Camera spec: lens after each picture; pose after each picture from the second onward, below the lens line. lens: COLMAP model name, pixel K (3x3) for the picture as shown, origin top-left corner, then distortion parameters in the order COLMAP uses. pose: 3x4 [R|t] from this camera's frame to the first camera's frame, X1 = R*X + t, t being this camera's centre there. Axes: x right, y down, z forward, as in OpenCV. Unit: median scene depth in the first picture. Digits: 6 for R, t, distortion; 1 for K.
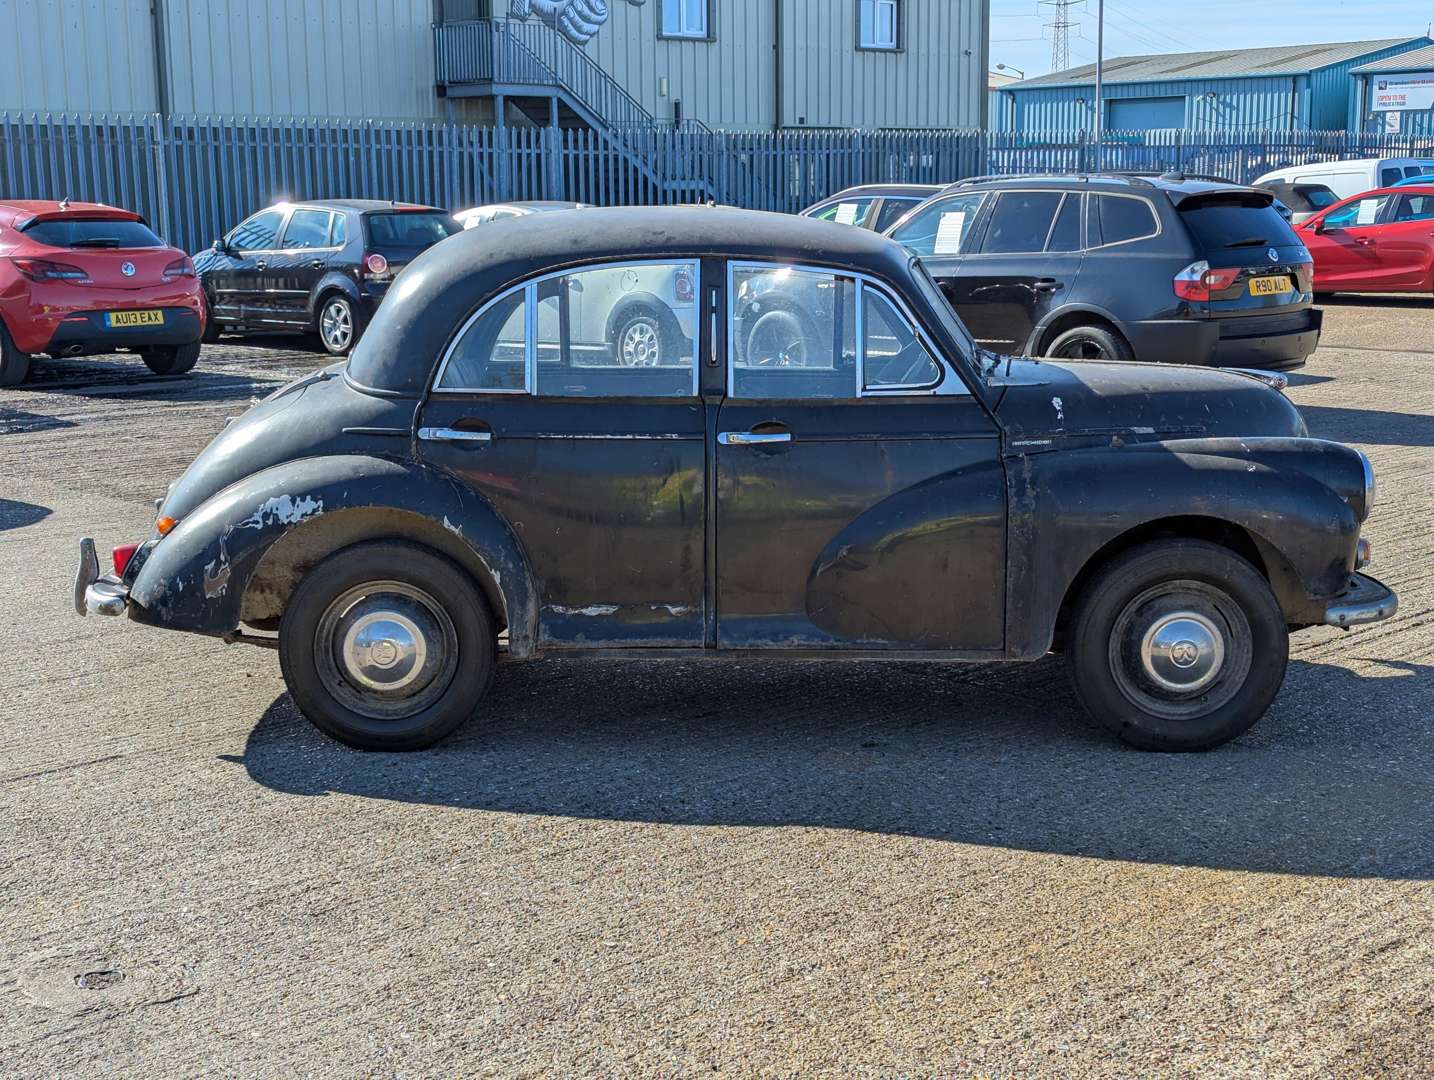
lens RADIAL K [[1974.8, 0, 717.0], [0, 1974.8, 540.0], [0, 0, 1]] dist [0.141318, -0.386581]
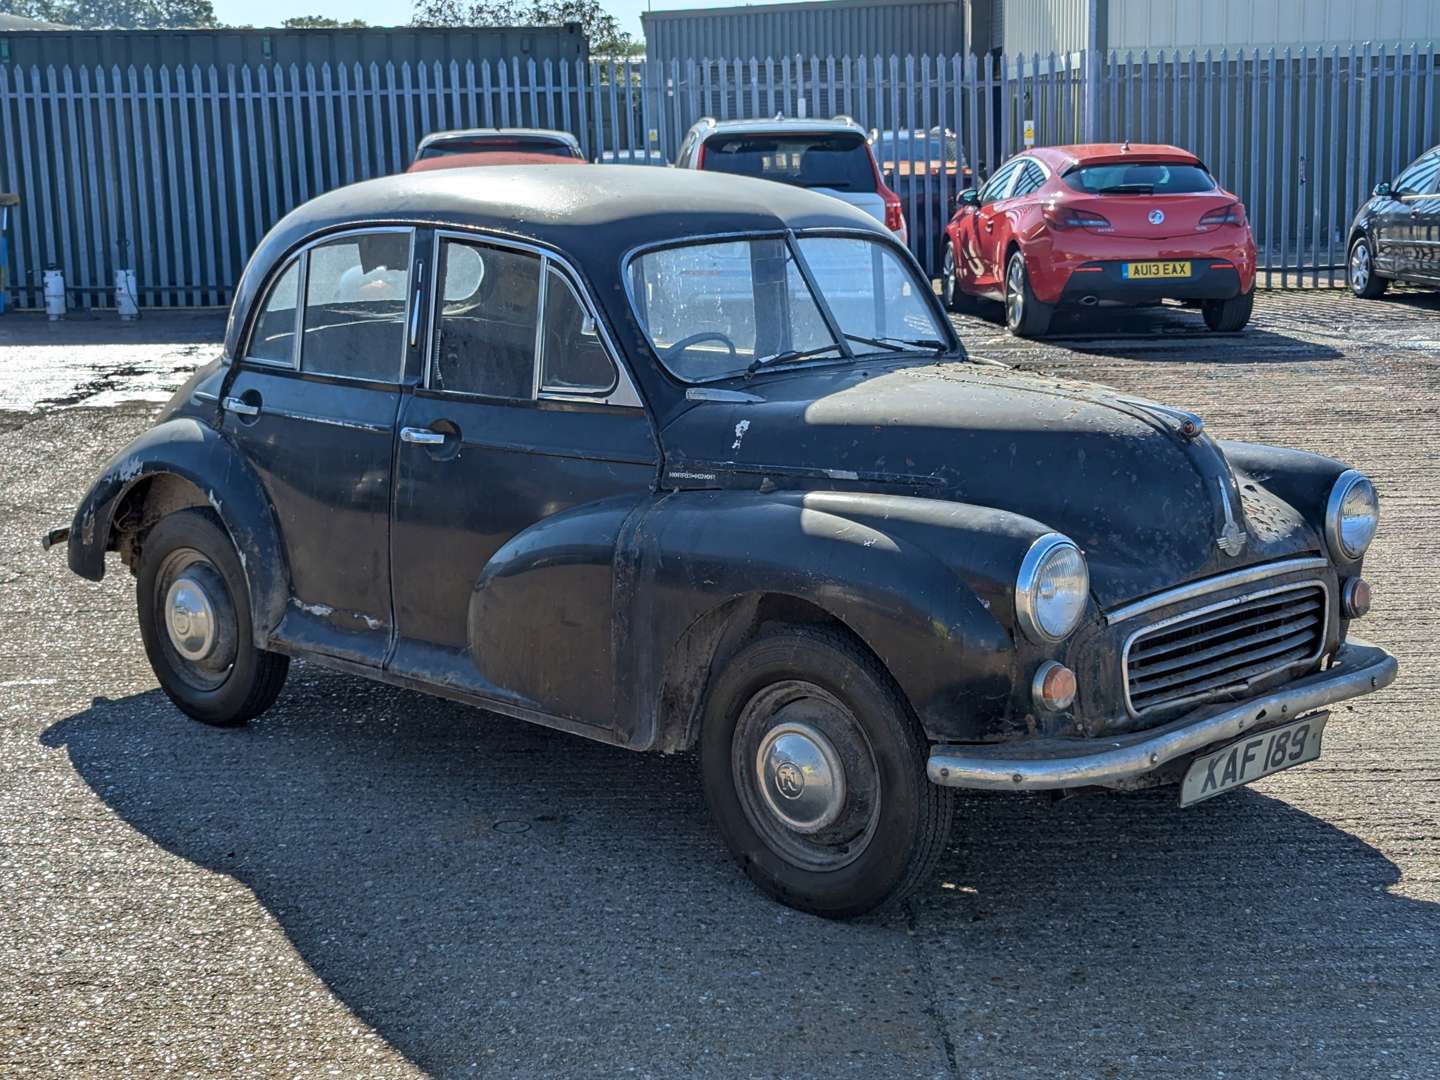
lens RADIAL K [[2106.4, 0, 720.0], [0, 2106.4, 540.0], [0, 0, 1]] dist [0.062526, 0.010612]
pose [[0.726421, 0.119937, -0.676703, 0.728668], [-0.105357, 0.992449, 0.062801, -0.077133], [0.679126, 0.025676, 0.733573, 0.404001]]
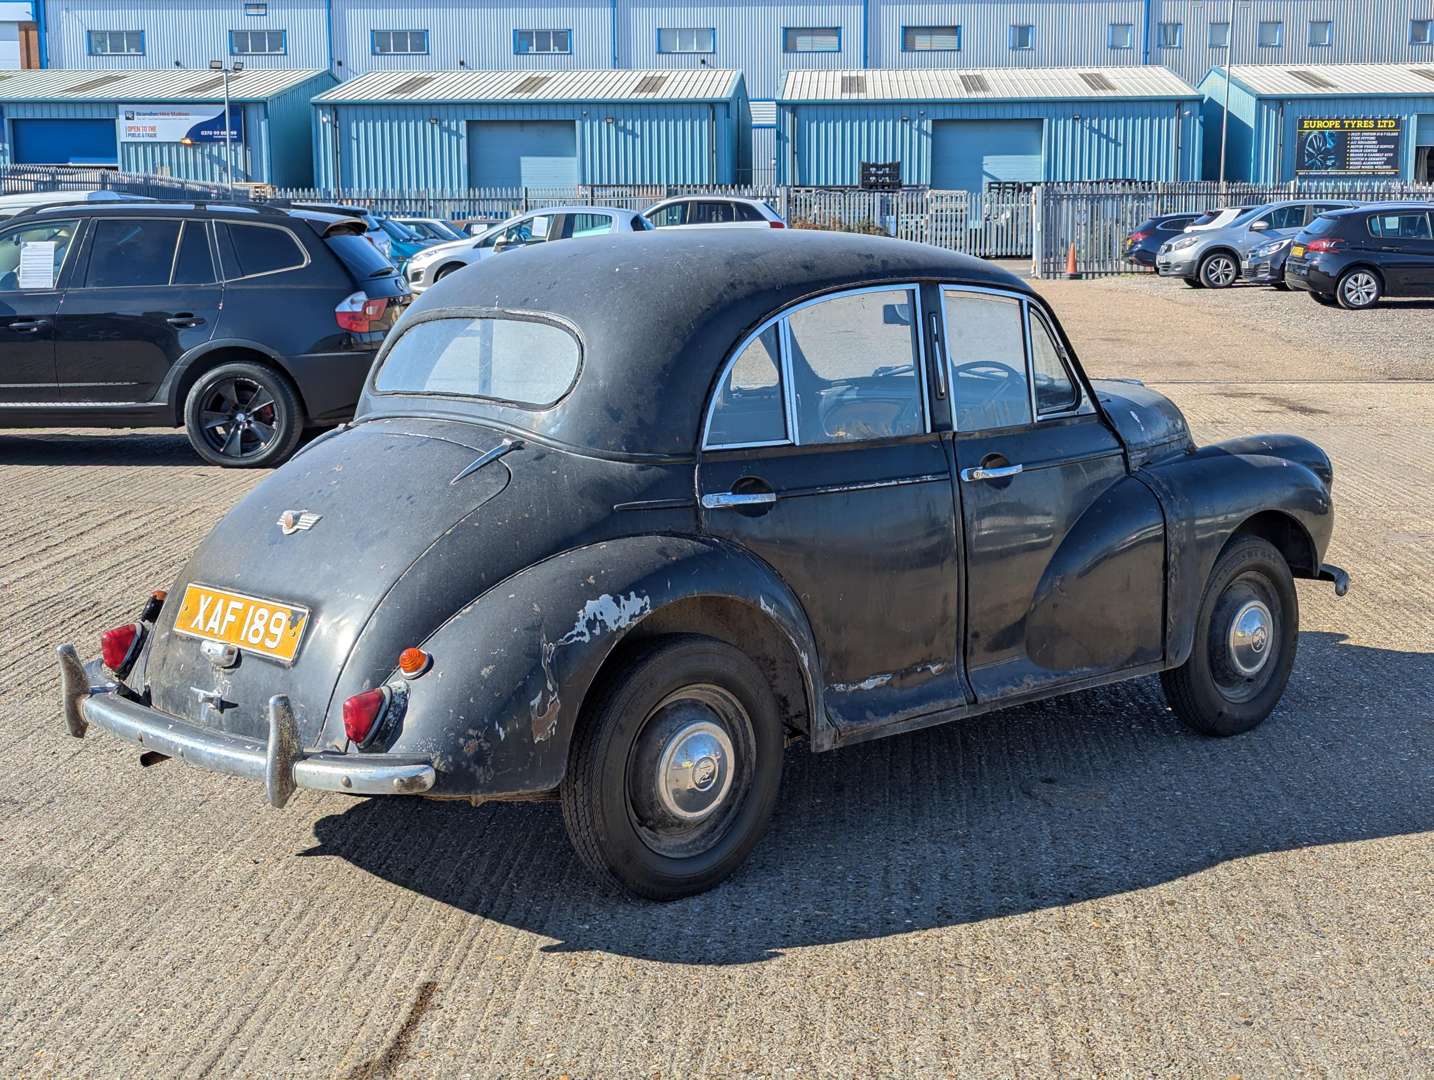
lens RADIAL K [[1973.7, 0, 731.6], [0, 1973.7, 508.1], [0, 0, 1]] dist [0.189880, -0.709414]
pose [[0.739612, -0.094683, 0.666340, -0.684812], [0.116338, 0.993137, 0.011989, -0.059159], [-0.662902, 0.068654, 0.745552, 0.375529]]
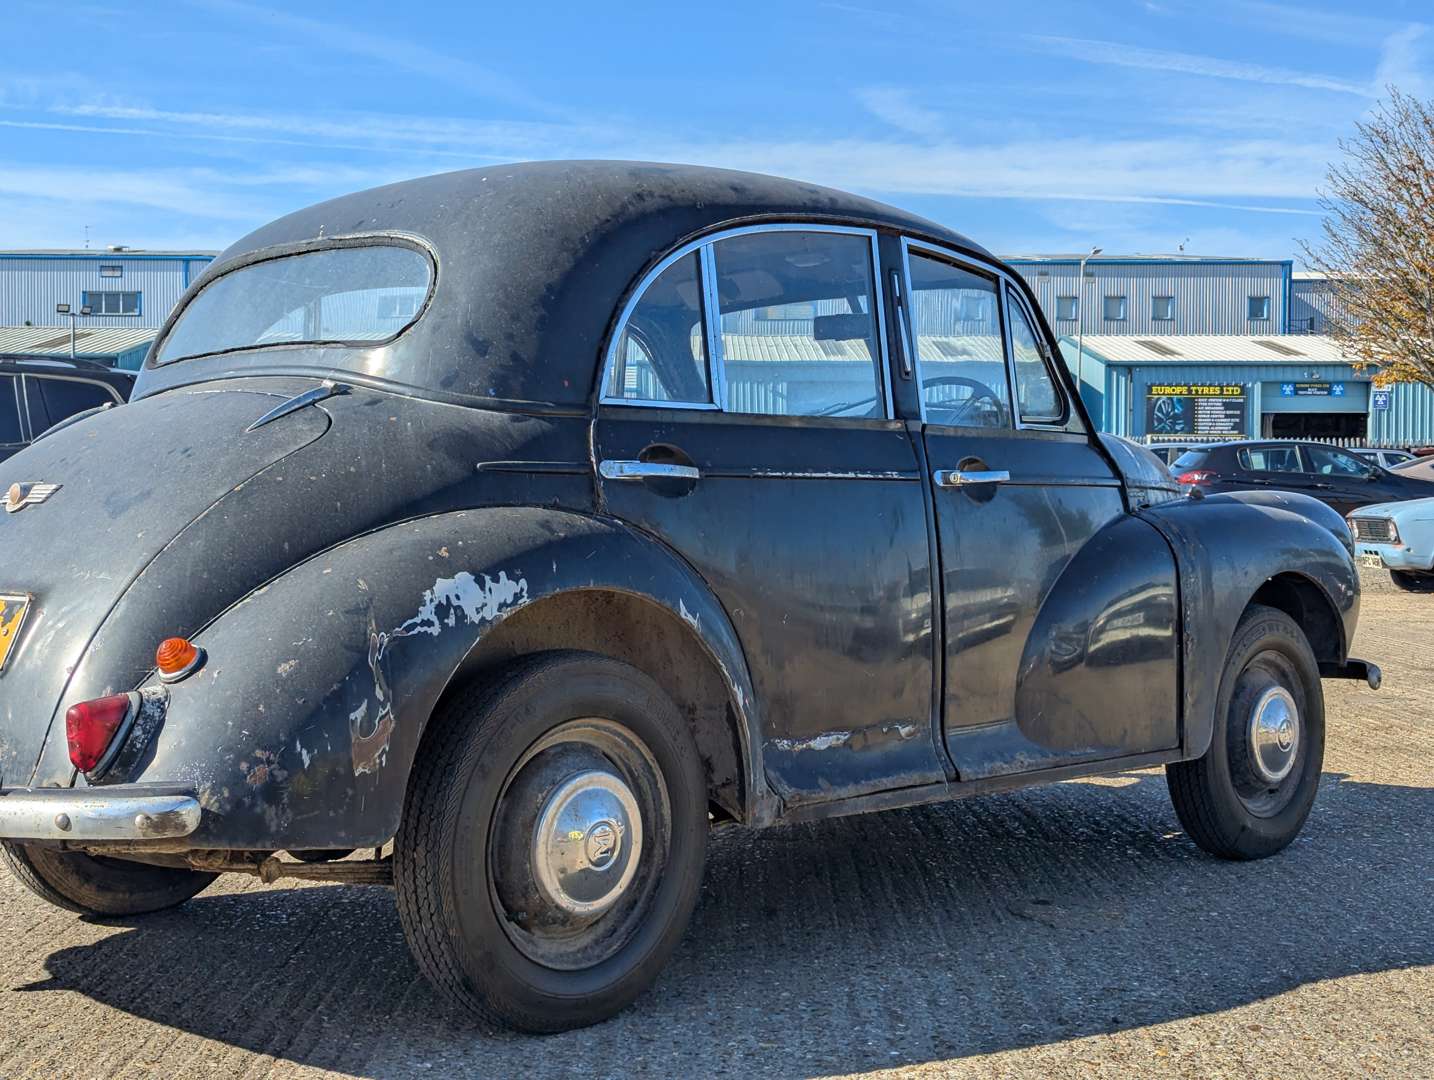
lens RADIAL K [[1988.8, 0, 720.5], [0, 1988.8, 508.9], [0, 0, 1]] dist [0.141602, -0.386997]
pose [[0.693737, -0.000018, 0.720229, -0.554344], [0.117769, 0.986543, -0.113412, 0.030330], [-0.710535, 0.163499, 0.684403, 0.559636]]
